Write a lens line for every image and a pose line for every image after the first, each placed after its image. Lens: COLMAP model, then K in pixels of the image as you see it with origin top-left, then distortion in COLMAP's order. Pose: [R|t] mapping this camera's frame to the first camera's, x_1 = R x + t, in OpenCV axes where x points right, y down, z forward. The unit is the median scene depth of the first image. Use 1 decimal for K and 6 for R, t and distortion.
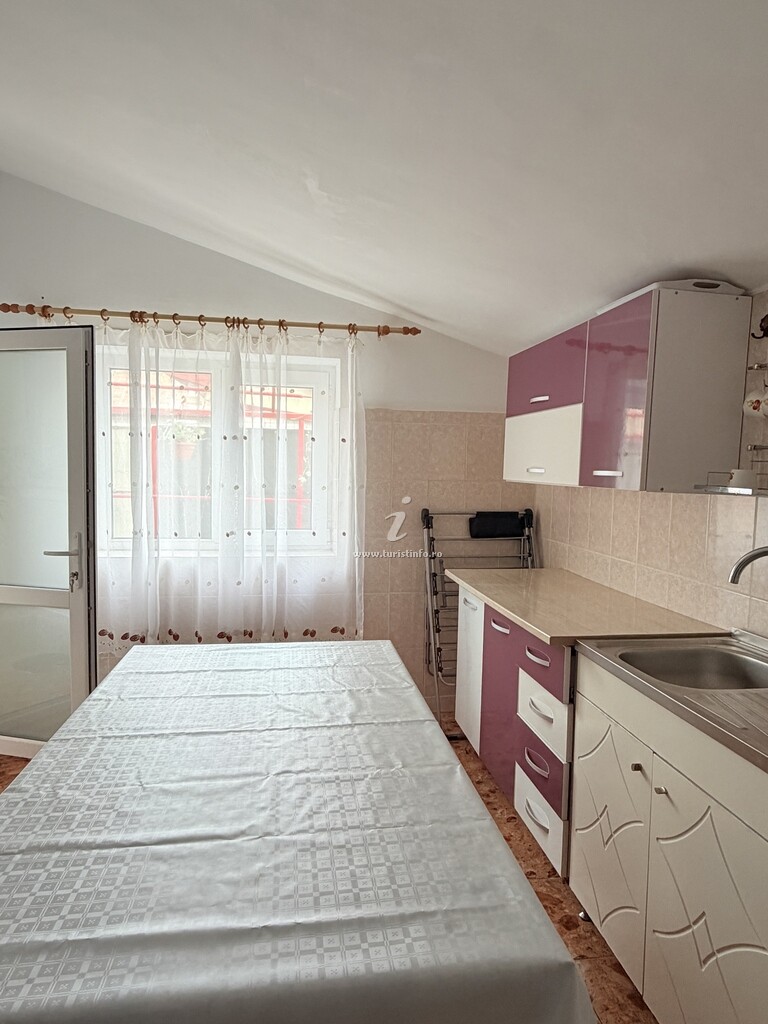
lens RADIAL K [[622.8, 0, 383.4], [0, 622.8, 513.9], [0, 0, 1]] dist [0.000832, -0.000138]
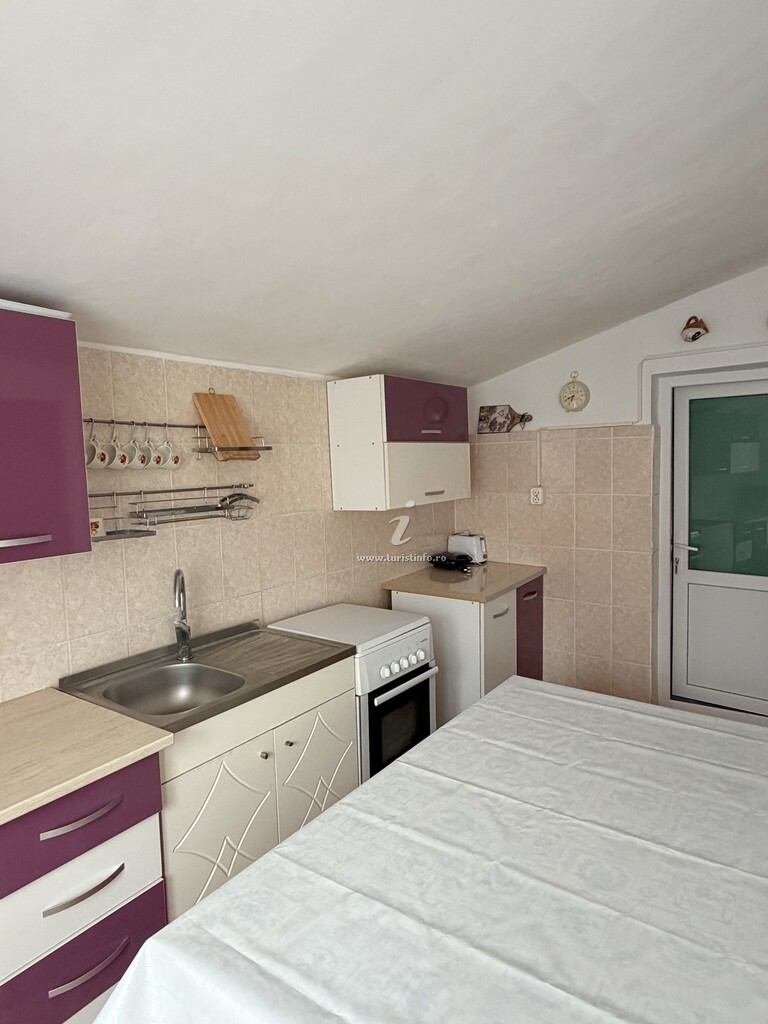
lens RADIAL K [[622.8, 0, 382.9], [0, 622.8, 511.8], [0, 0, 1]] dist [0.000832, -0.000138]
pose [[-0.715946, -0.071107, 0.694525, -0.805944], [0.057218, 0.985477, 0.159878, -0.349161], [-0.695807, 0.154203, -0.701480, 2.212487]]
